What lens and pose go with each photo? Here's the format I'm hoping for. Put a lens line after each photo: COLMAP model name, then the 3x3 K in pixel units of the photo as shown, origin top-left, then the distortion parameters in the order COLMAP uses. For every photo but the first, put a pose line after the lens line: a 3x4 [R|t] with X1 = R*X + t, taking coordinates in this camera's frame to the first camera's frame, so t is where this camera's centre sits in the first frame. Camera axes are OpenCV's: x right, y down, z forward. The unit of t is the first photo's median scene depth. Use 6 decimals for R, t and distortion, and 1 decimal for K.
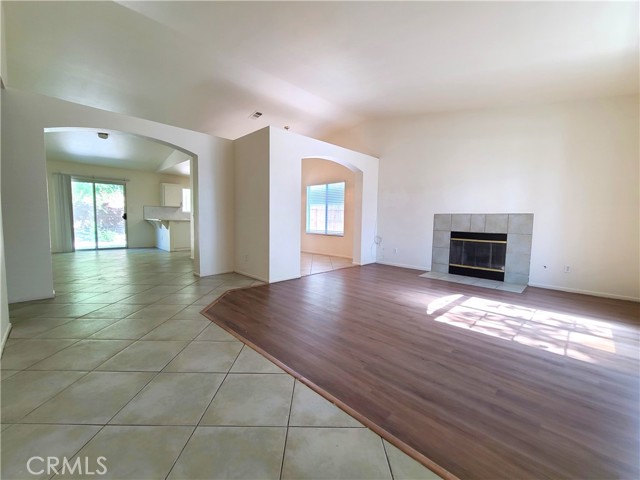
lens RADIAL K [[268.0, 0, 319.6], [0, 268.0, 238.4], [0, 0, 1]] dist [-0.000763, -0.000470]
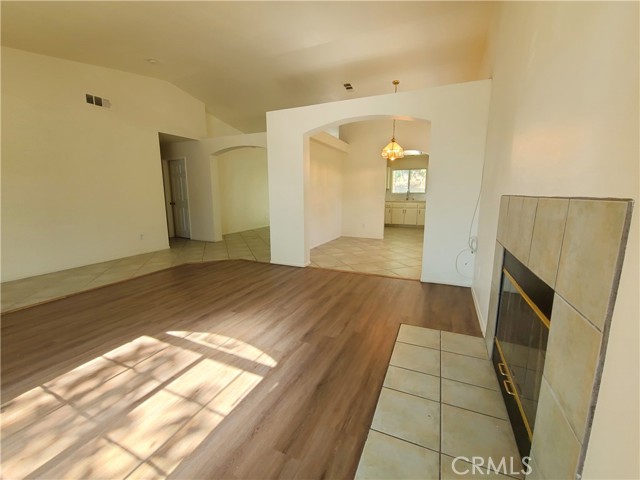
lens RADIAL K [[268.0, 0, 319.6], [0, 268.0, 238.4], [0, 0, 1]] dist [-0.000763, -0.000470]
pose [[0.349623, 0.138037, -0.926666, 0.873302], [-0.069424, 0.990184, 0.121306, -0.076919], [0.934315, 0.021922, 0.355775, 0.794949]]
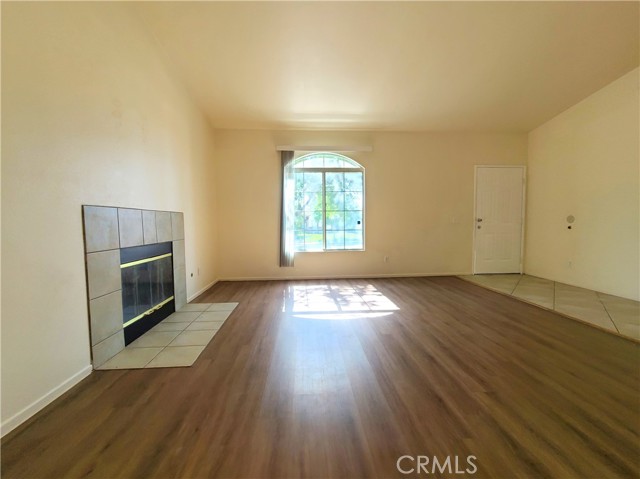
lens RADIAL K [[268.0, 0, 319.6], [0, 268.0, 237.9], [0, 0, 1]] dist [-0.000763, -0.000470]
pose [[-0.749461, -0.047304, 0.660356, -0.028619], [0.049298, 0.990688, 0.126917, -0.098534], [-0.660210, 0.127673, -0.740150, 1.332562]]
